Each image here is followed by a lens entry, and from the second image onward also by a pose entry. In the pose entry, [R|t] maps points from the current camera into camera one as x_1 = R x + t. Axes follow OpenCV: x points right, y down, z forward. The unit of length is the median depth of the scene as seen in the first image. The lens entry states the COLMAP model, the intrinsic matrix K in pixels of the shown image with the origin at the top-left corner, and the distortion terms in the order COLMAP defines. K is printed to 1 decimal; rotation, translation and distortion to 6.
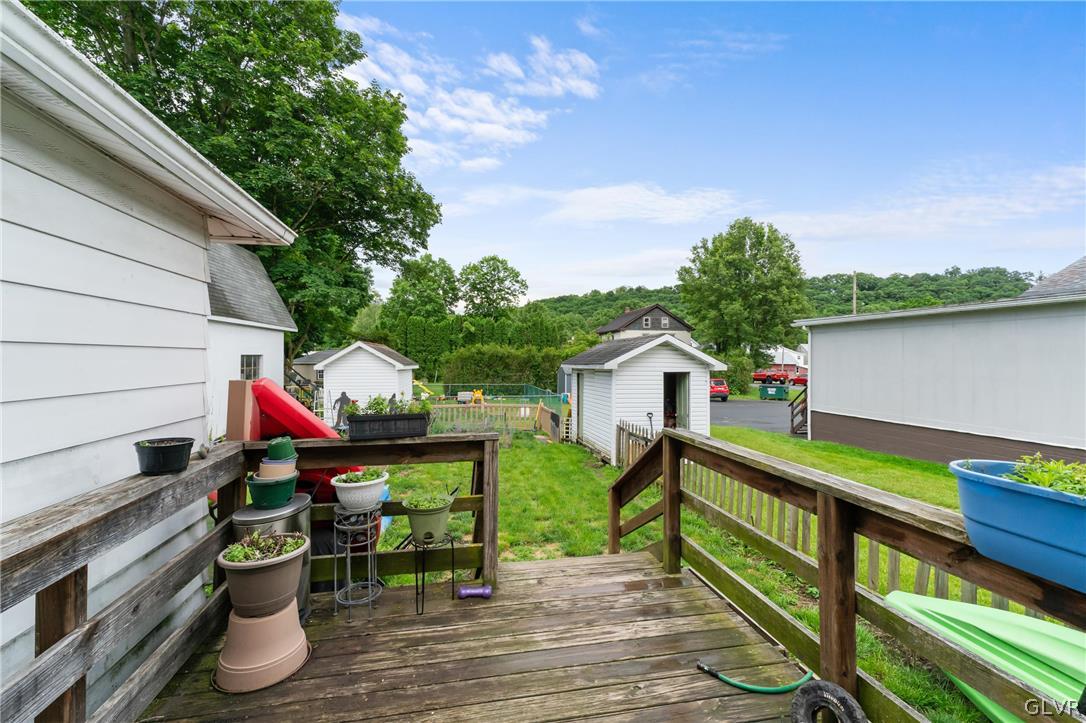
lens RADIAL K [[459.3, 0, 543.0], [0, 459.3, 361.5], [0, 0, 1]] dist [0.019247, 0.000084]
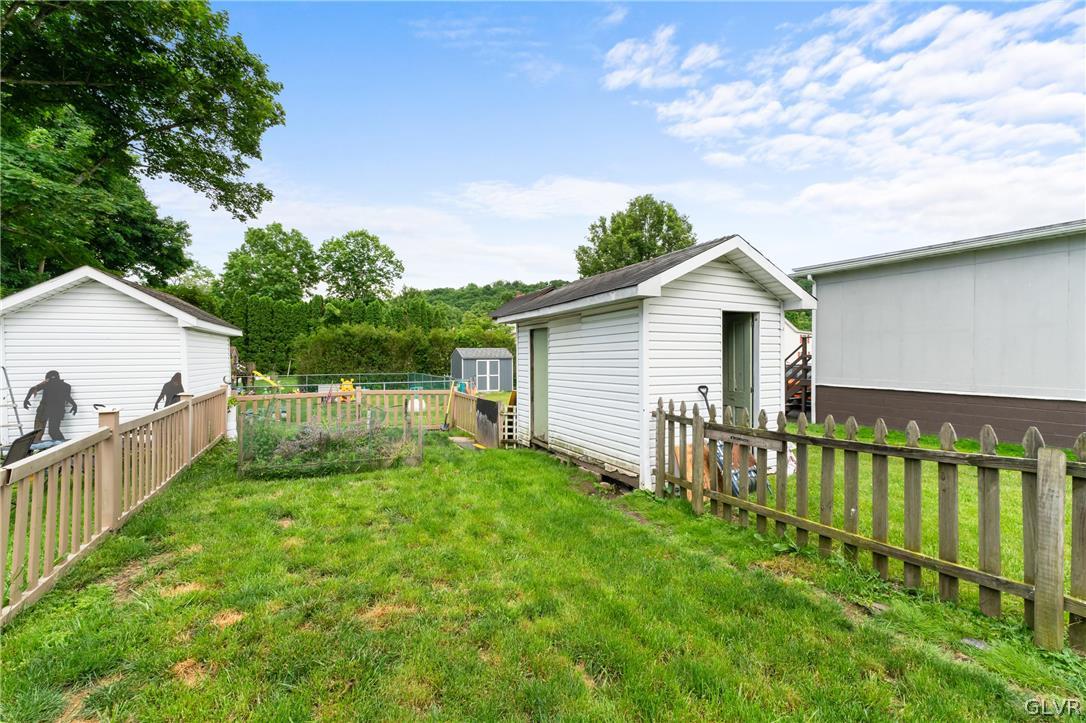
lens RADIAL K [[459.3, 0, 543.0], [0, 459.3, 361.5], [0, 0, 1]] dist [0.019247, 0.000084]
pose [[0.964367, -0.011273, 0.264328, -0.021318], [0.008605, 0.999900, 0.011249, 0.018449], [-0.264429, -0.008574, 0.964367, 0.129927]]
